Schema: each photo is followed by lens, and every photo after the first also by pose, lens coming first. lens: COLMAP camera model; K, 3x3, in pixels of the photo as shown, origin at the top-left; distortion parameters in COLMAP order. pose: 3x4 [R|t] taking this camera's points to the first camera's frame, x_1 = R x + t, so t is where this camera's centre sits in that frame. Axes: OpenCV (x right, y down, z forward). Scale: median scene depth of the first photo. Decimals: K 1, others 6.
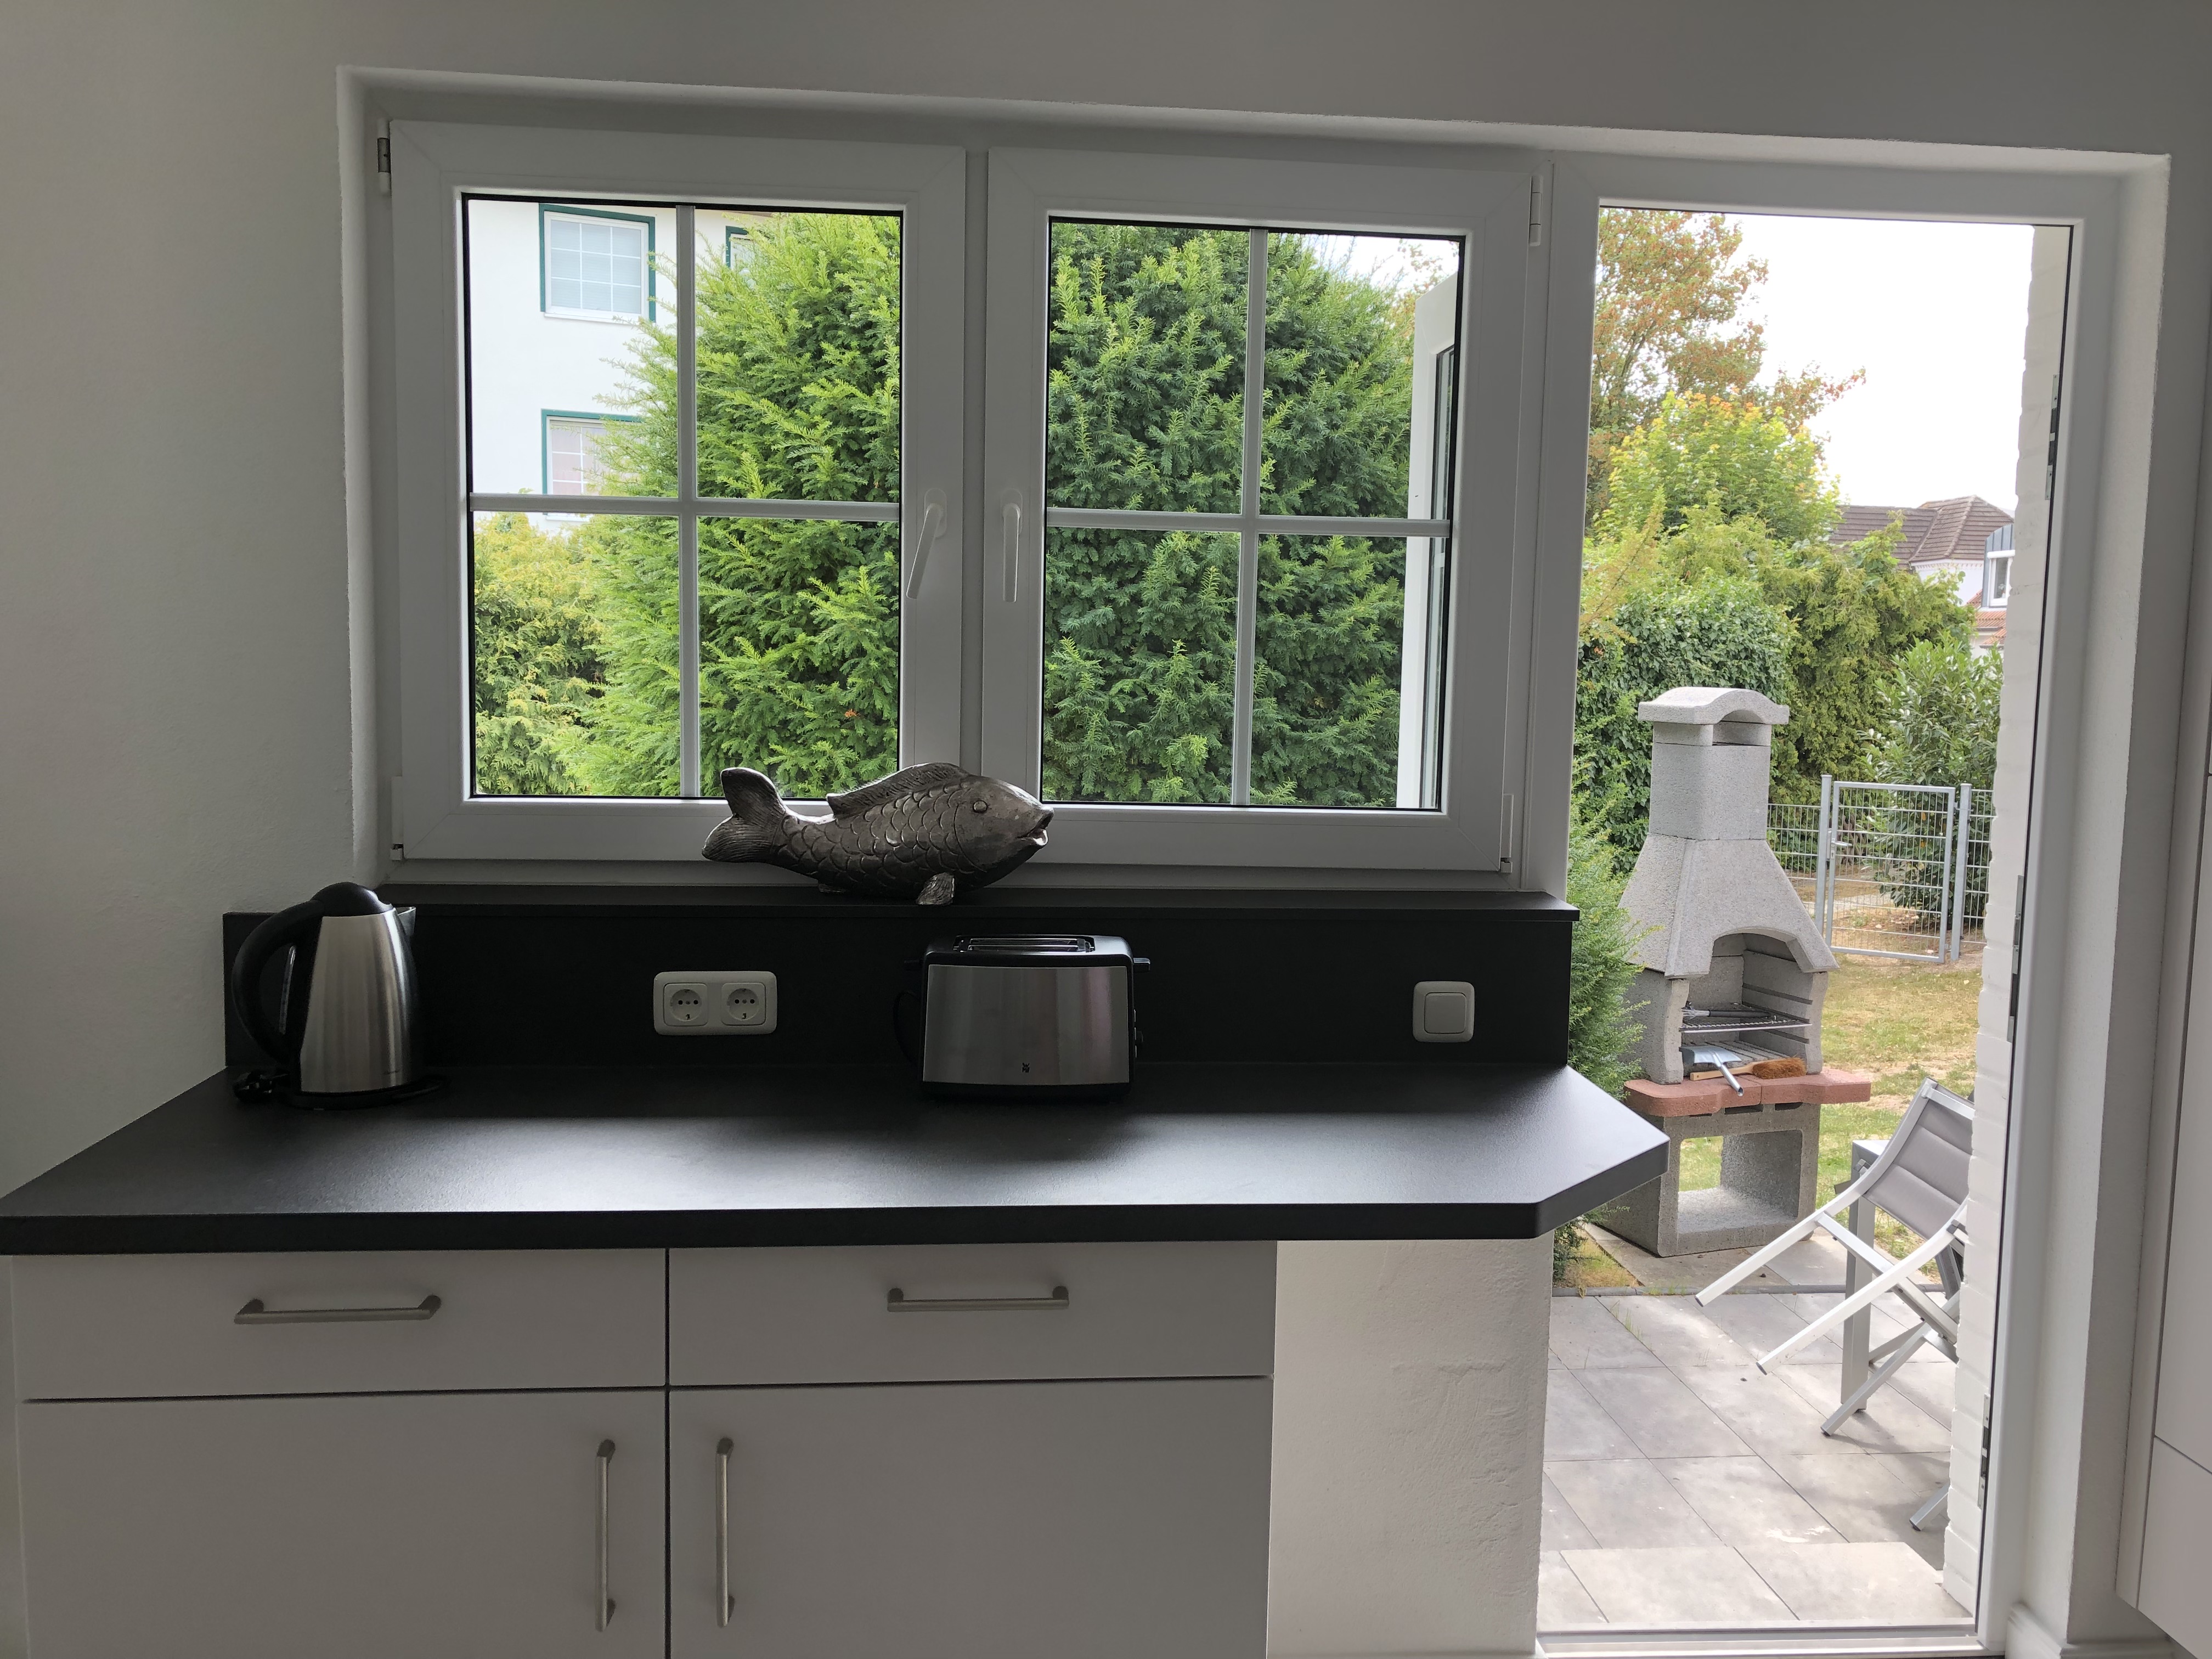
lens RADIAL K [[1796.4, 0, 1106.0], [0, 1796.4, 829.5], [0, 0, 1]] dist [0.028028, -0.008686]
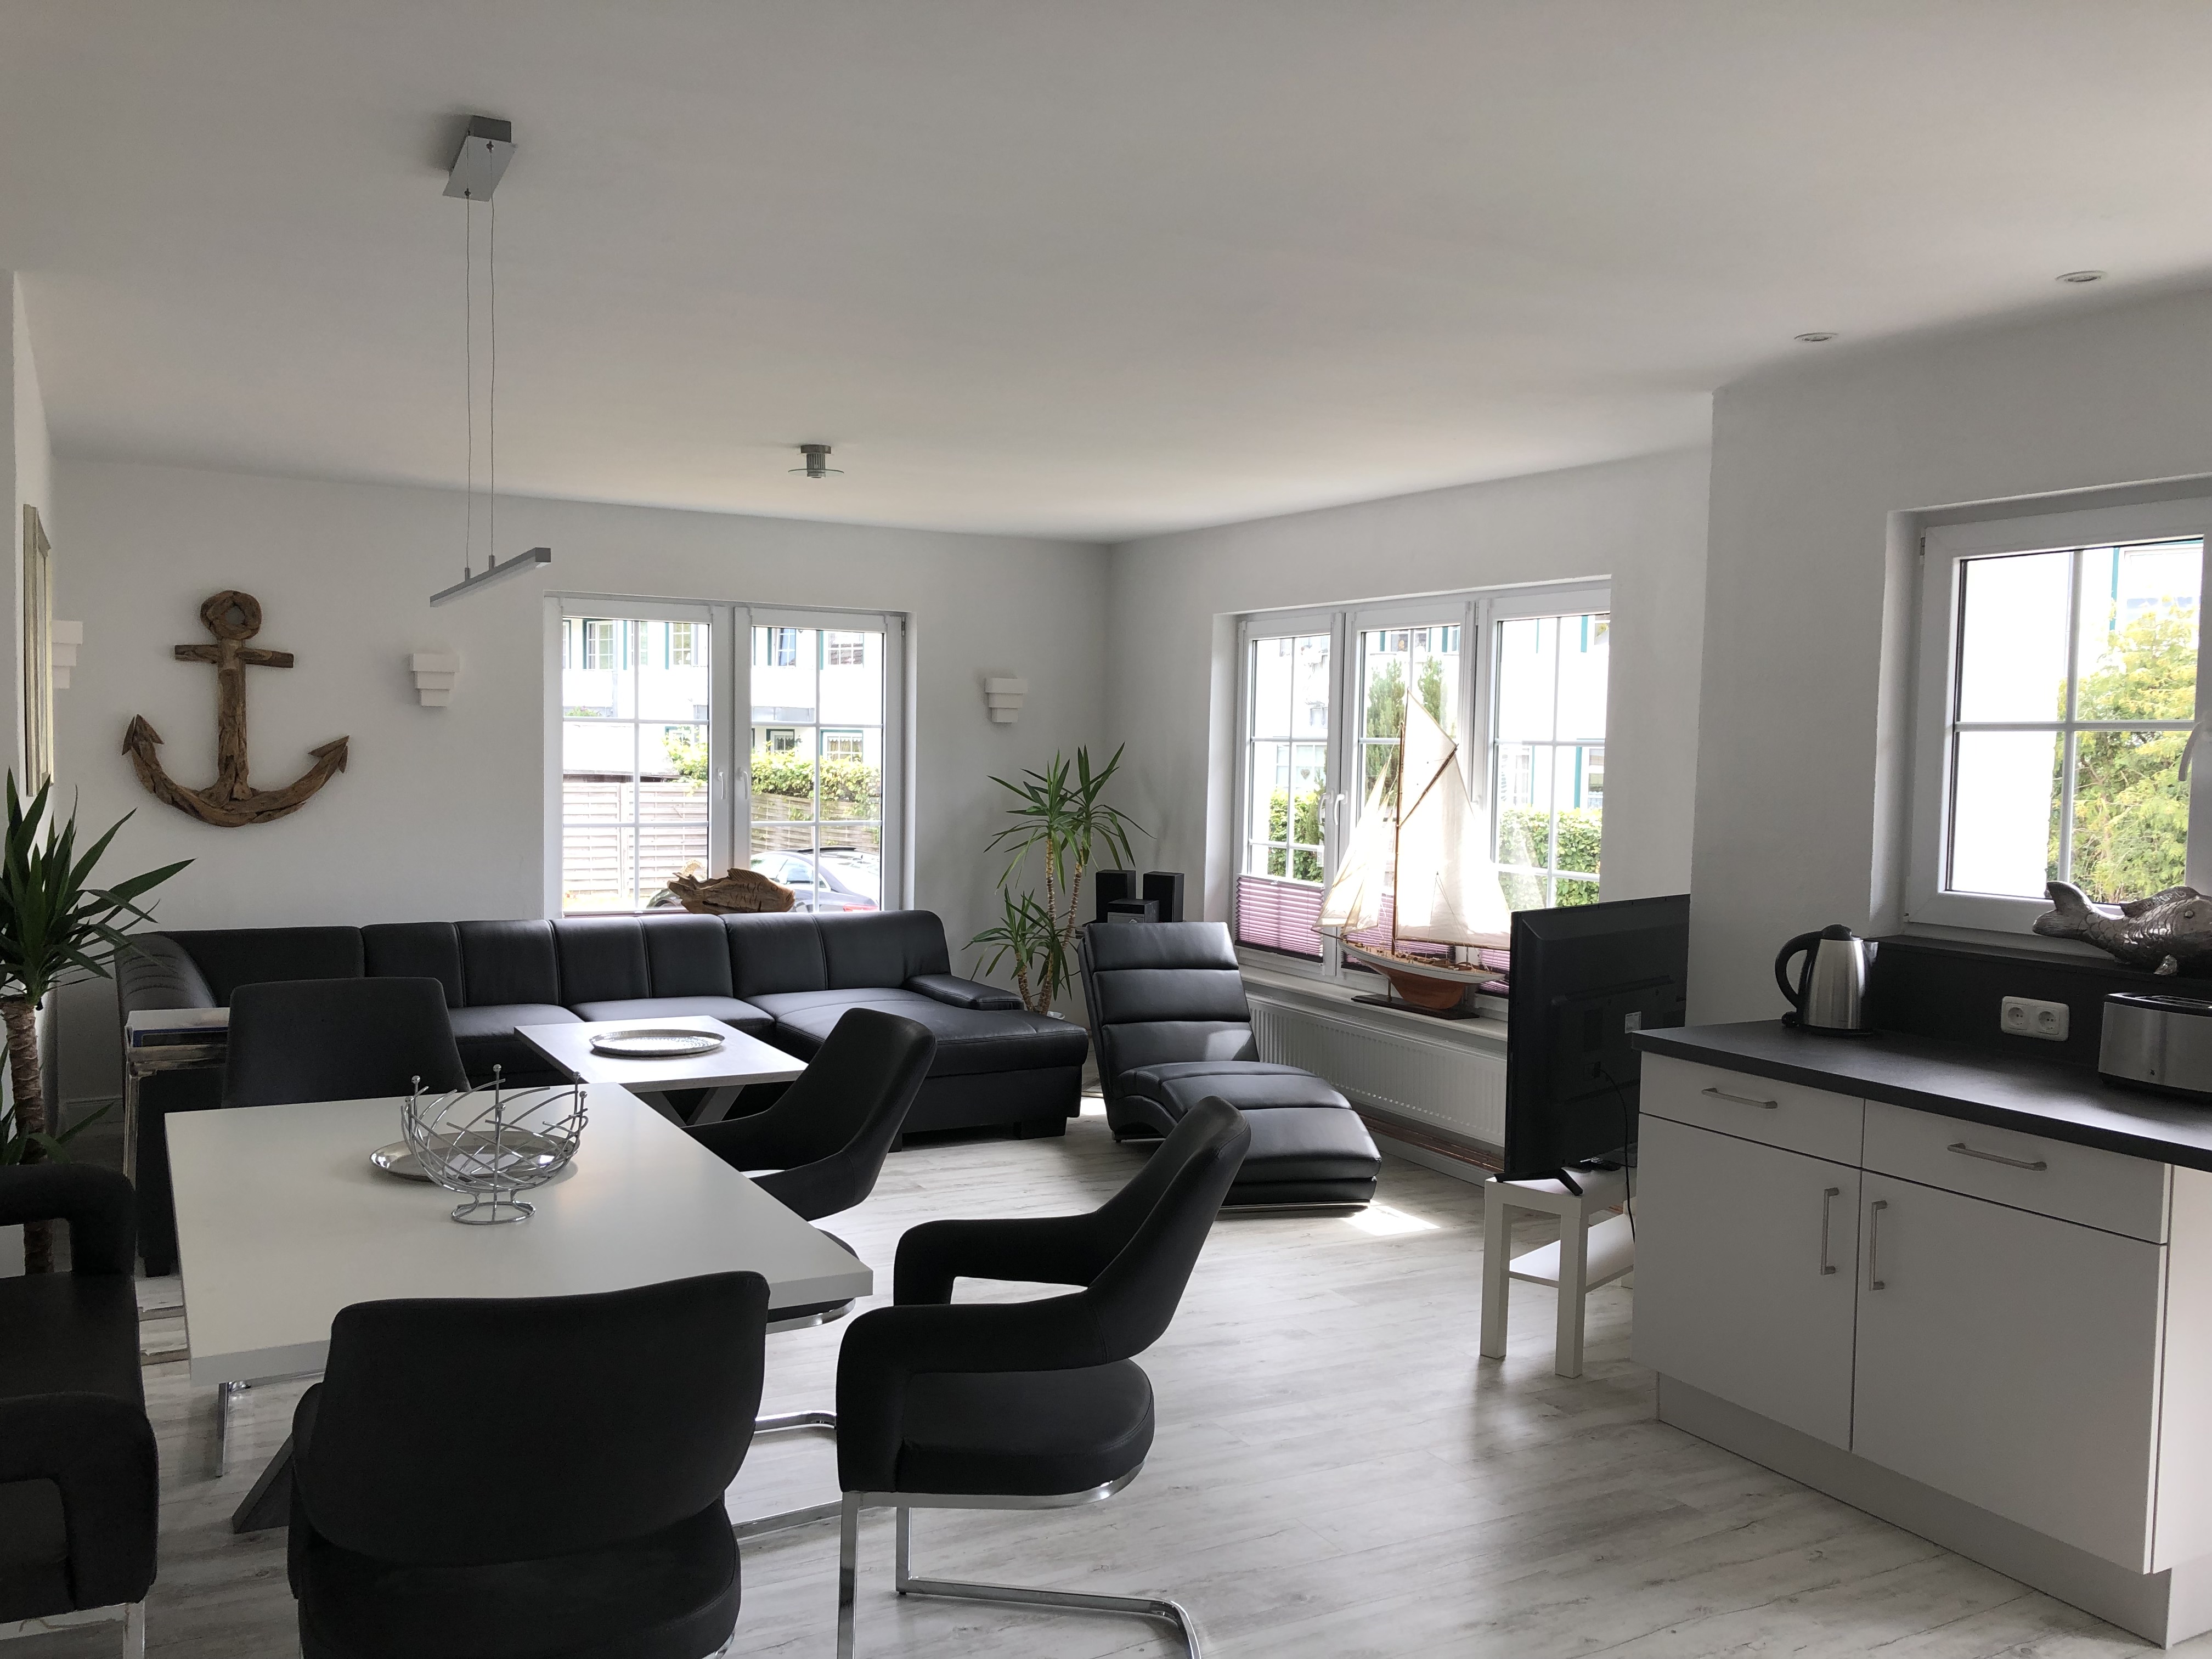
lens RADIAL K [[1796.4, 0, 1106.0], [0, 1796.4, 829.5], [0, 0, 1]] dist [0.028028, -0.008686]
pose [[0.397825, 0.030163, -0.916965, 0.993360], [-0.106824, 0.994184, -0.013642, 0.036473], [0.911221, 0.103381, 0.398734, -0.491196]]
